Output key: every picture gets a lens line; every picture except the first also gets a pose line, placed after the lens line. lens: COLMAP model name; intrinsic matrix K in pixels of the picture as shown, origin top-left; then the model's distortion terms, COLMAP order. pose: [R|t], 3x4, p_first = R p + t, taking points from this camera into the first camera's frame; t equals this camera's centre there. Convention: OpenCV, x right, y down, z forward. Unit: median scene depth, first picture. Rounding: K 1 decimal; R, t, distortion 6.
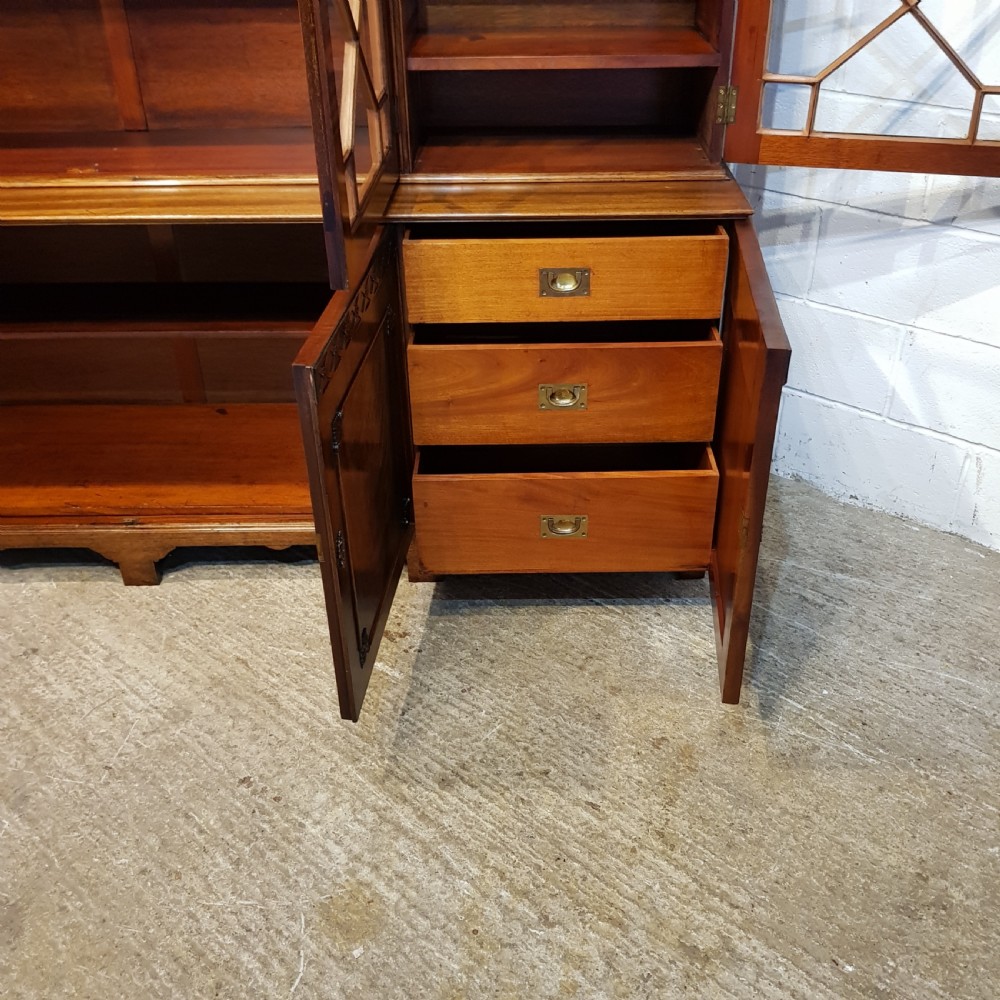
lens RADIAL K [[1037.6, 0, 504.8], [0, 1037.6, 481.0], [0, 0, 1]] dist [0.100848, -0.177109]
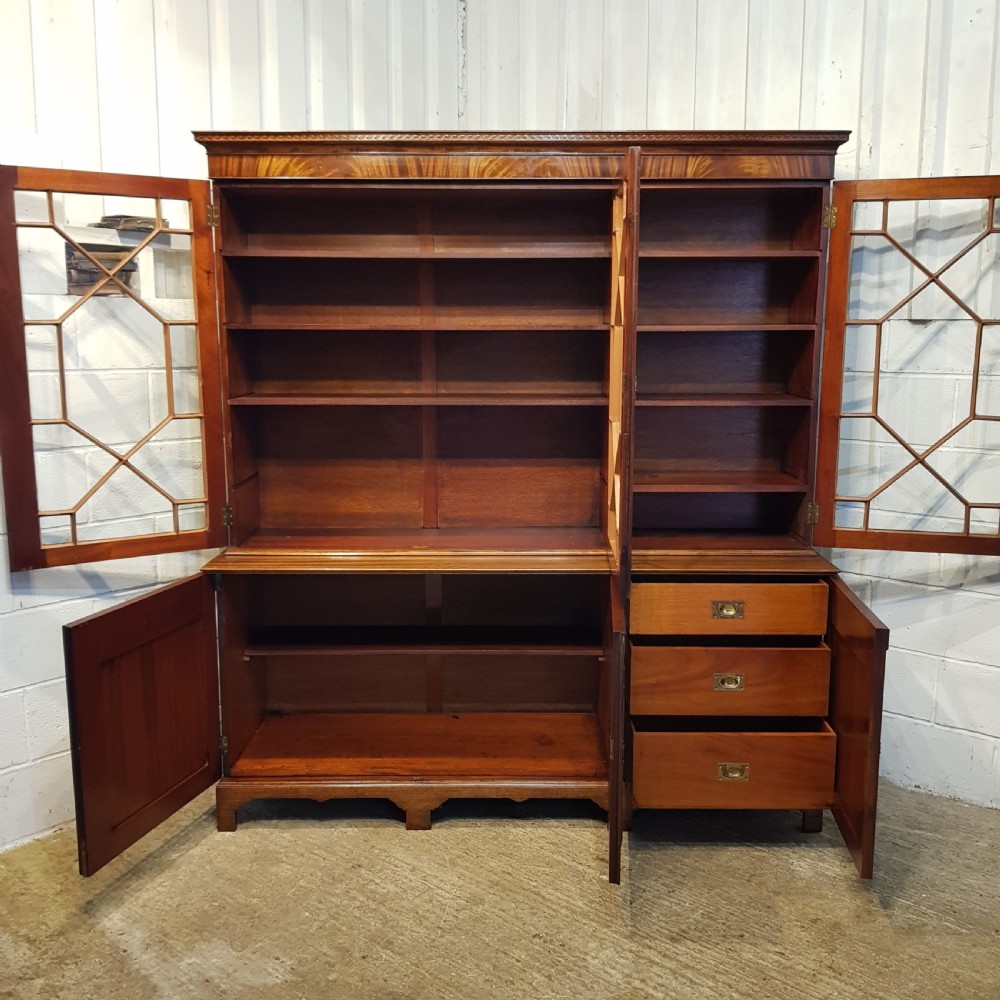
lens RADIAL K [[1022.2, 0, 502.9], [0, 1022.2, 514.0], [0, 0, 1]] dist [0.088457, -0.137609]
pose [[0.999917, 0.012303, -0.003713, -0.271254], [-0.012803, 0.928661, -0.370708, 0.251212], [-0.001113, 0.370724, 0.928742, -0.507952]]
